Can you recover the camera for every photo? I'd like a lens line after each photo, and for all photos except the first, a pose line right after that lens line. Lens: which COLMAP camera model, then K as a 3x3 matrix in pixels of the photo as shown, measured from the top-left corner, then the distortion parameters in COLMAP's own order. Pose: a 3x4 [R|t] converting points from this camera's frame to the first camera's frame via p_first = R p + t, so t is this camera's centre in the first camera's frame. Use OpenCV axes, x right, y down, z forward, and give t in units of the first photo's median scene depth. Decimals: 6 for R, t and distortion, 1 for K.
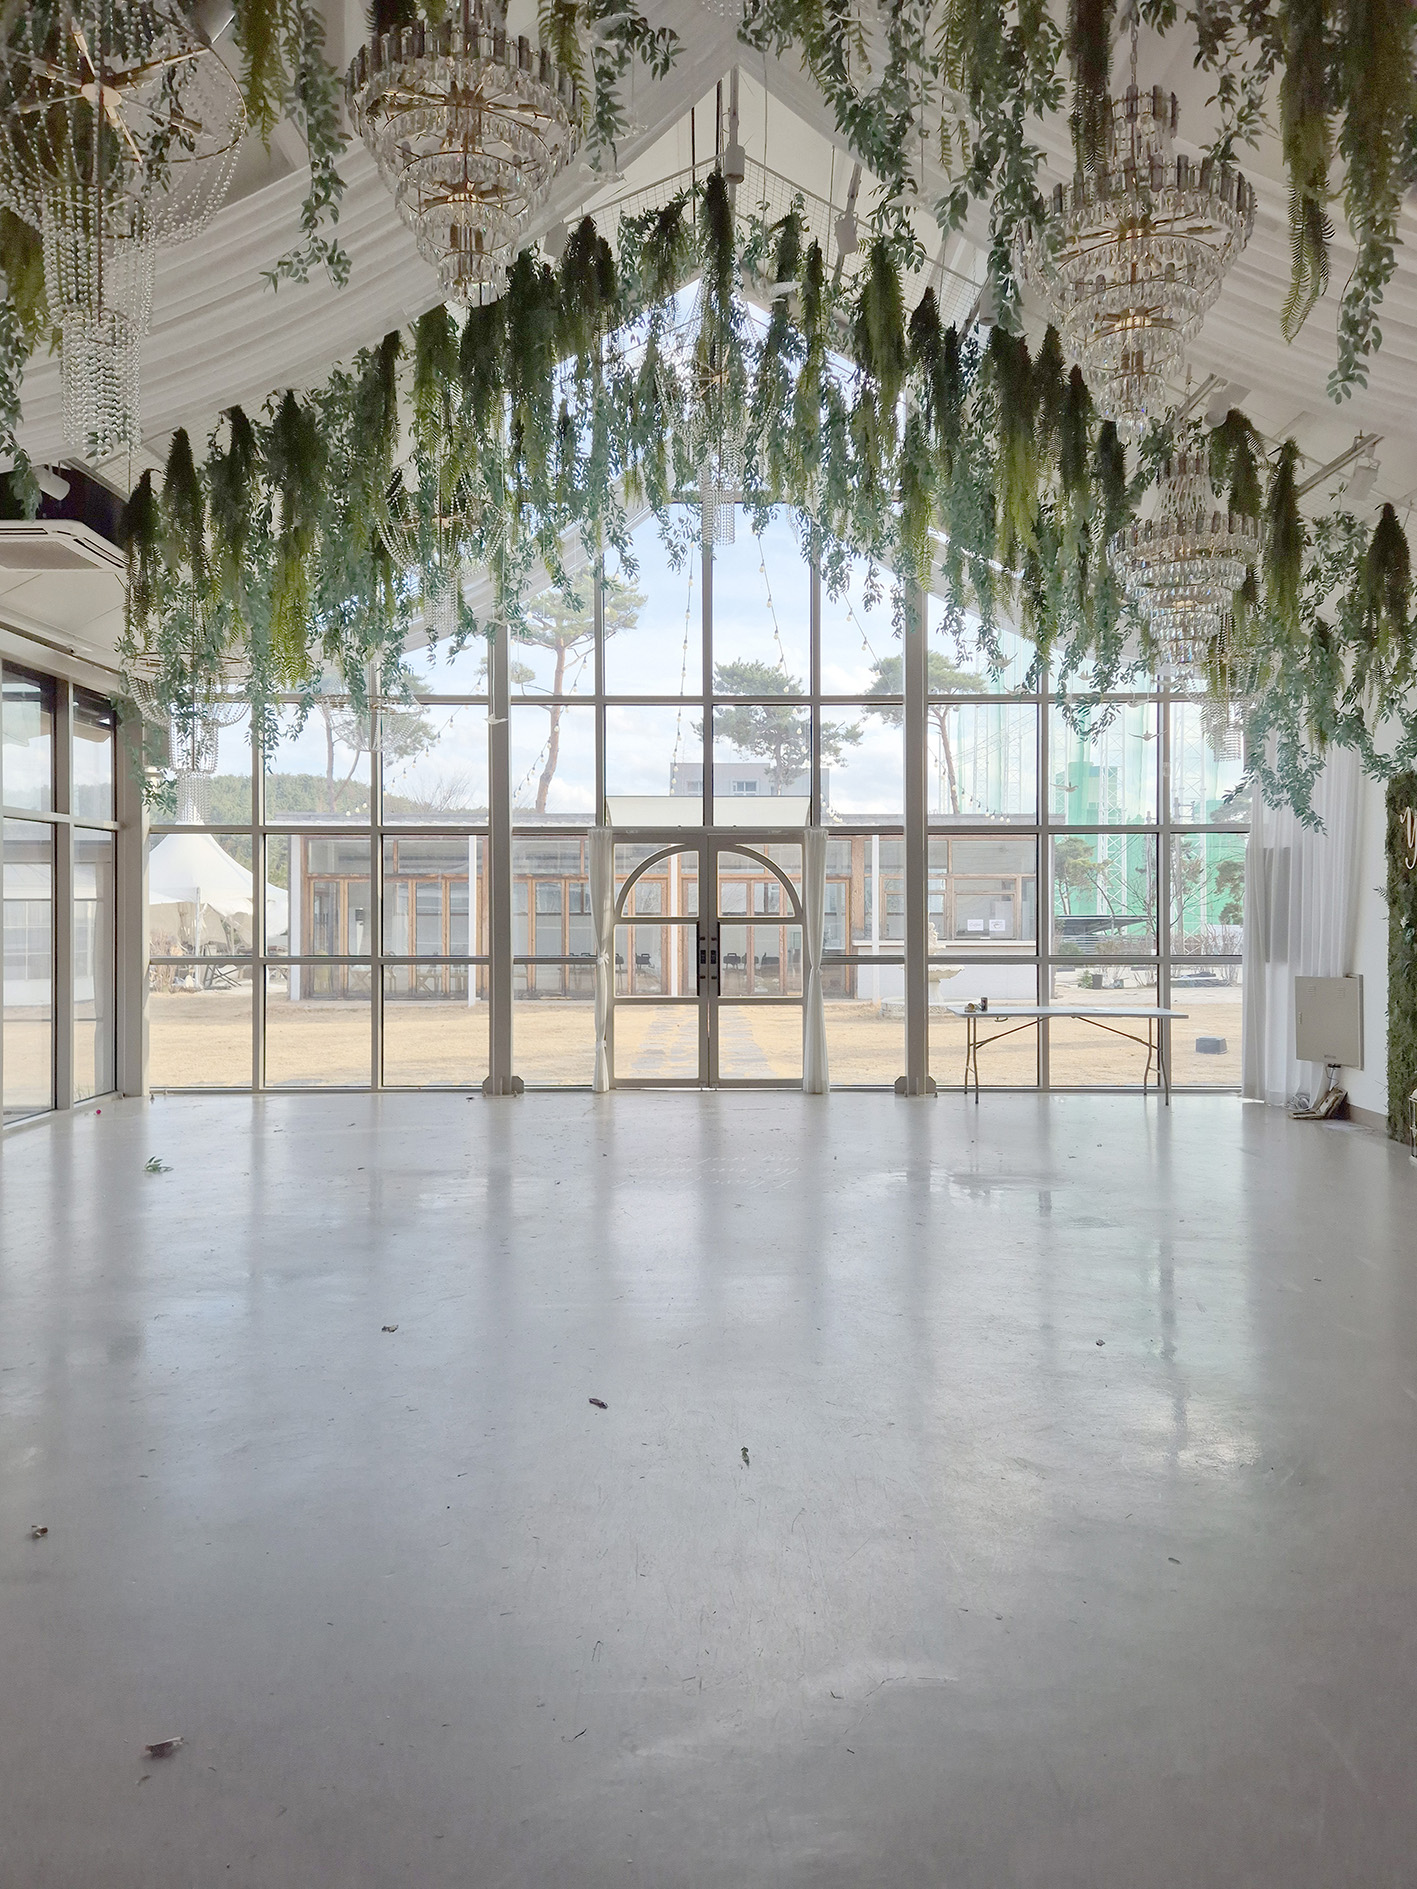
lens RADIAL K [[1262.9, 0, 745.2], [0, 1262.9, 882.2], [0, 0, 1]] dist [0.046801, -0.014516]
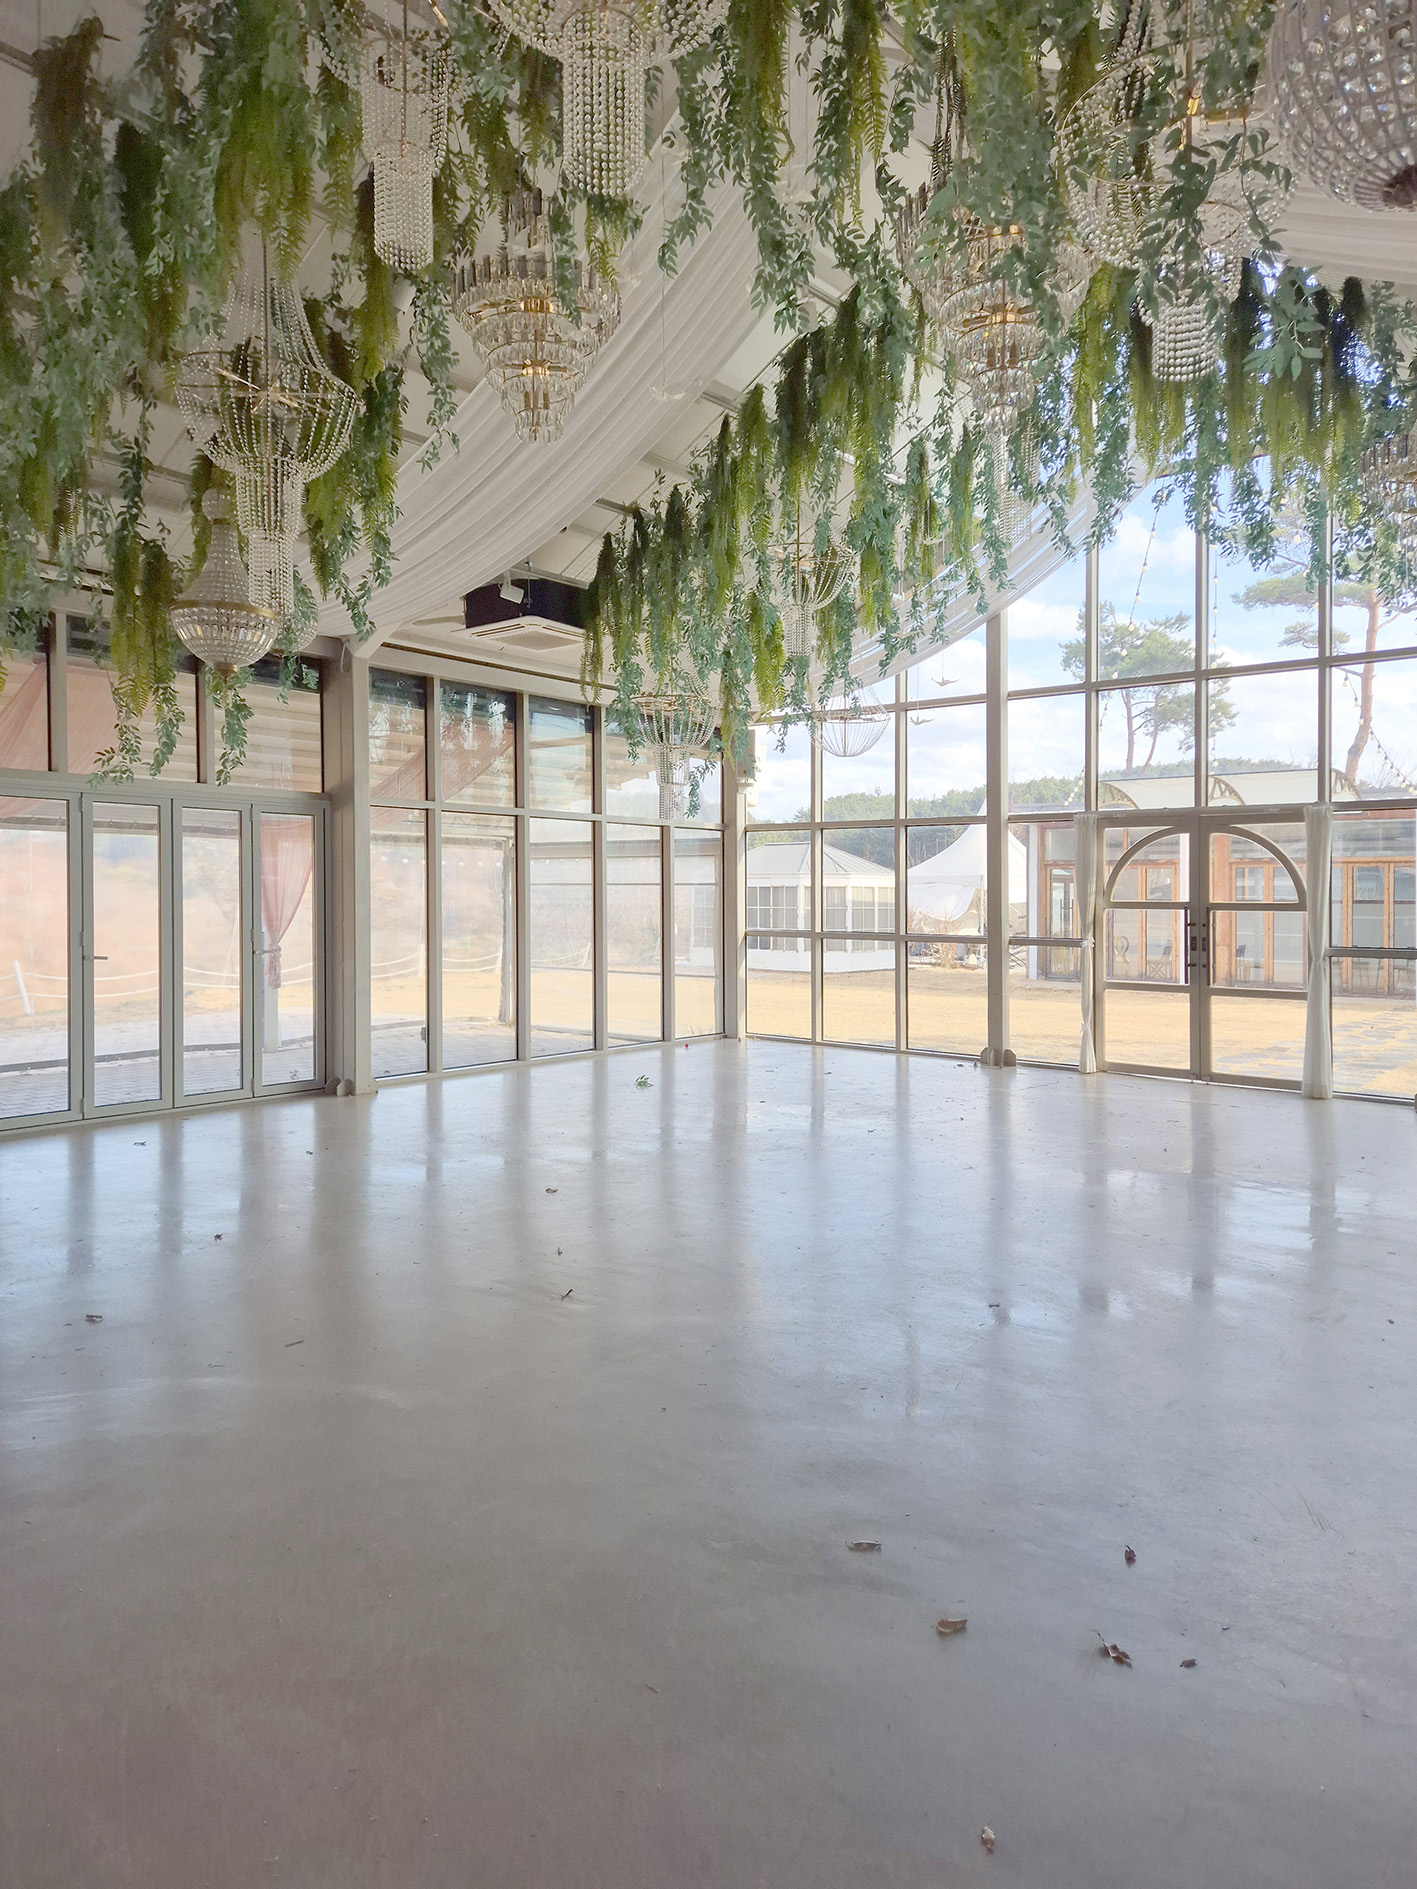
lens RADIAL K [[1262.9, 0, 704.0], [0, 1262.9, 901.3], [0, 0, 1]] dist [0.046801, -0.014516]
pose [[0.758040, 0.009803, -0.652135, 0.314206], [0.006601, 0.999721, 0.022701, 0.002246], [0.652175, -0.021513, 0.757763, 0.026155]]
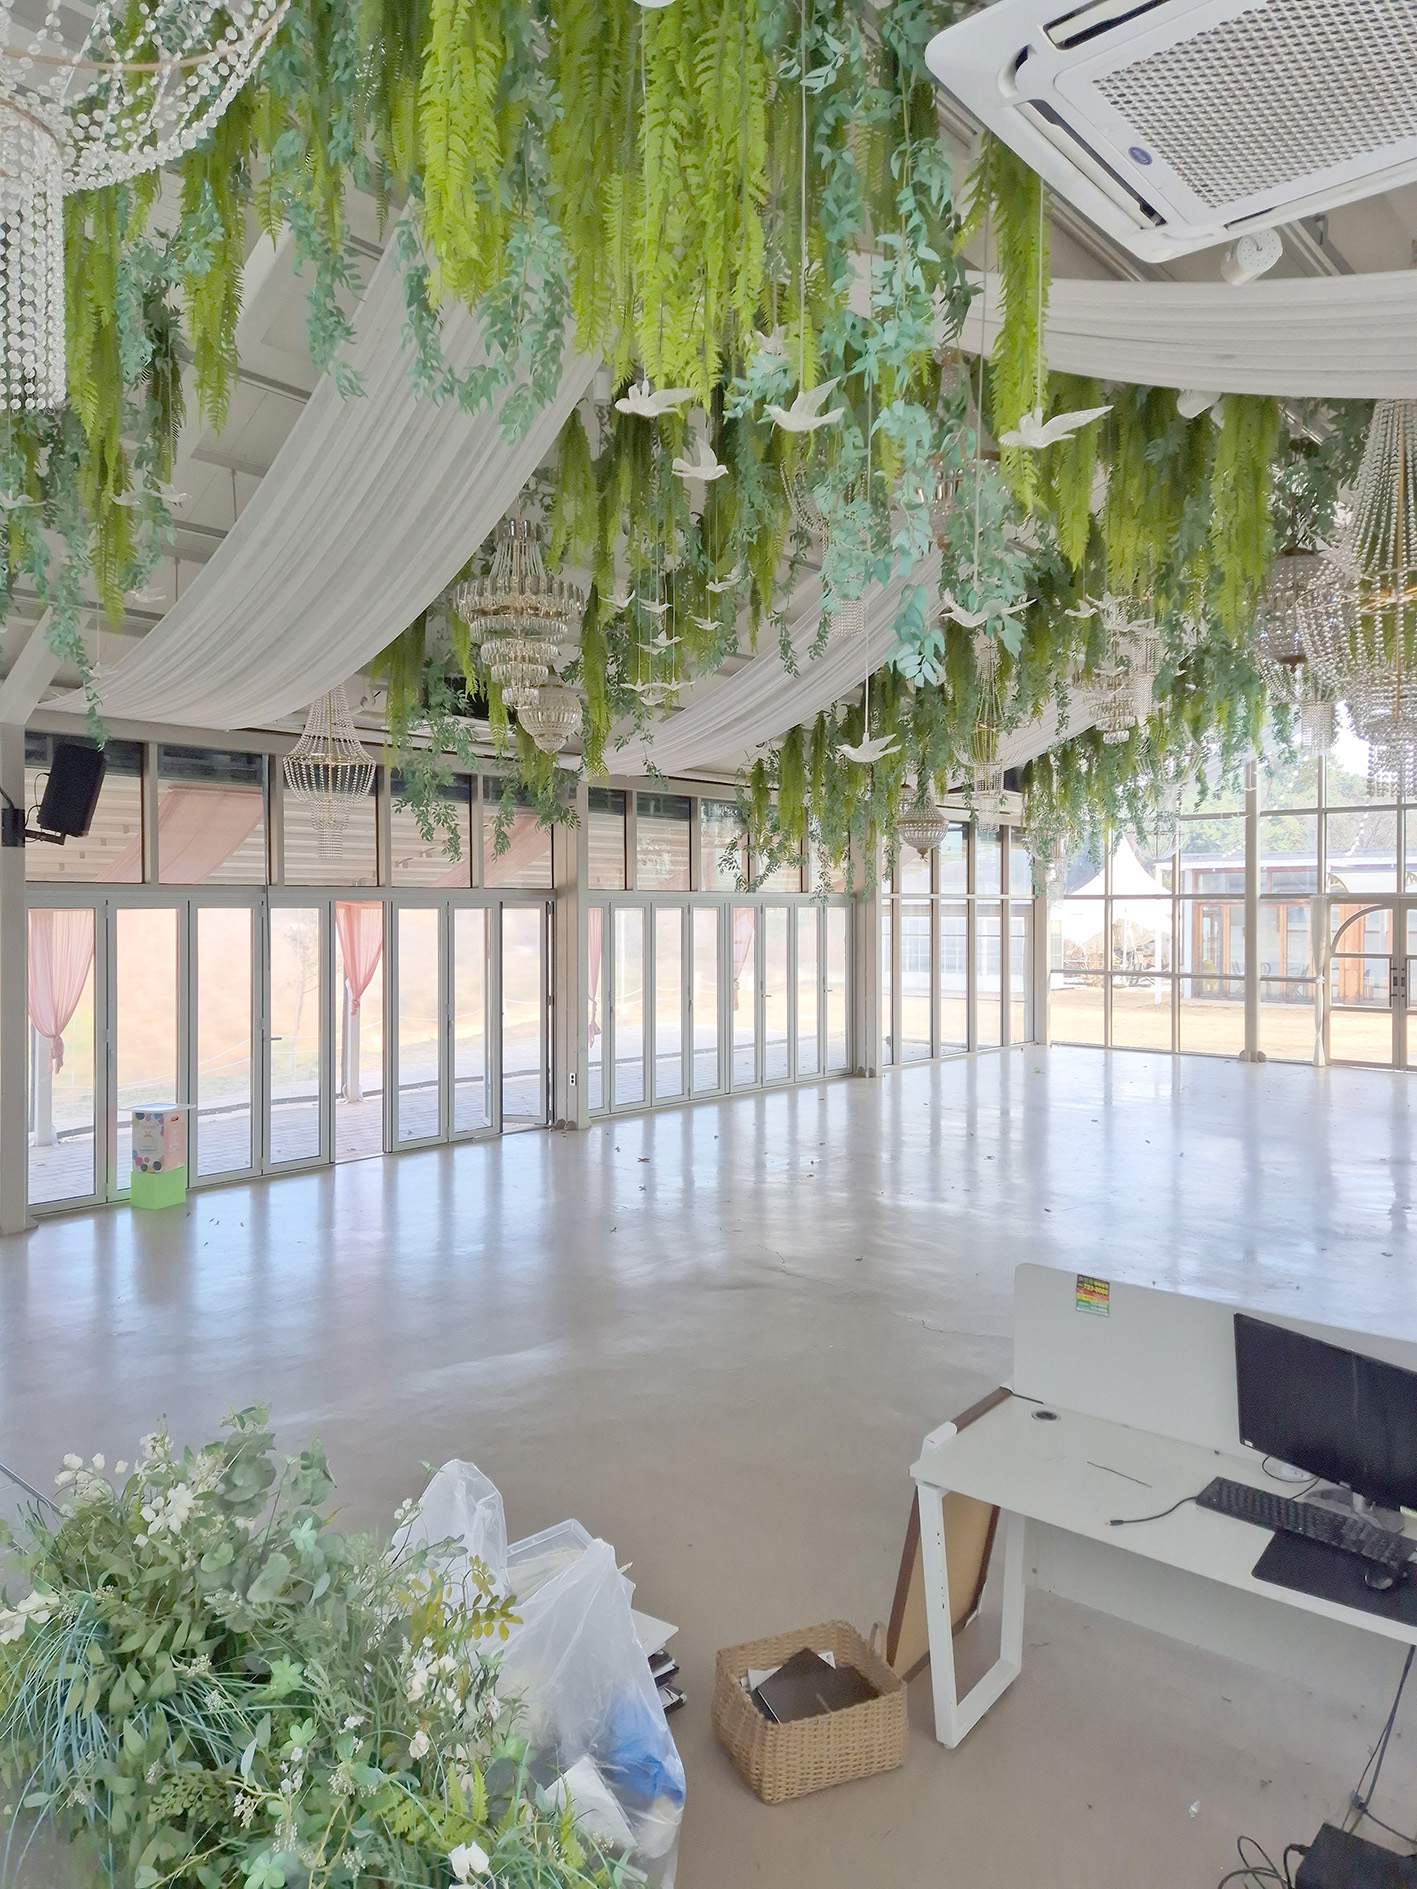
lens RADIAL K [[1262.9, 0, 708.2], [0, 1262.9, 931.2], [0, 0, 1]] dist [0.046801, -0.014516]
pose [[0.732563, 0.014737, -0.680540, 0.392615], [0.013430, 0.999258, 0.036095, -0.064096], [0.680567, -0.035581, 0.731822, -0.630664]]
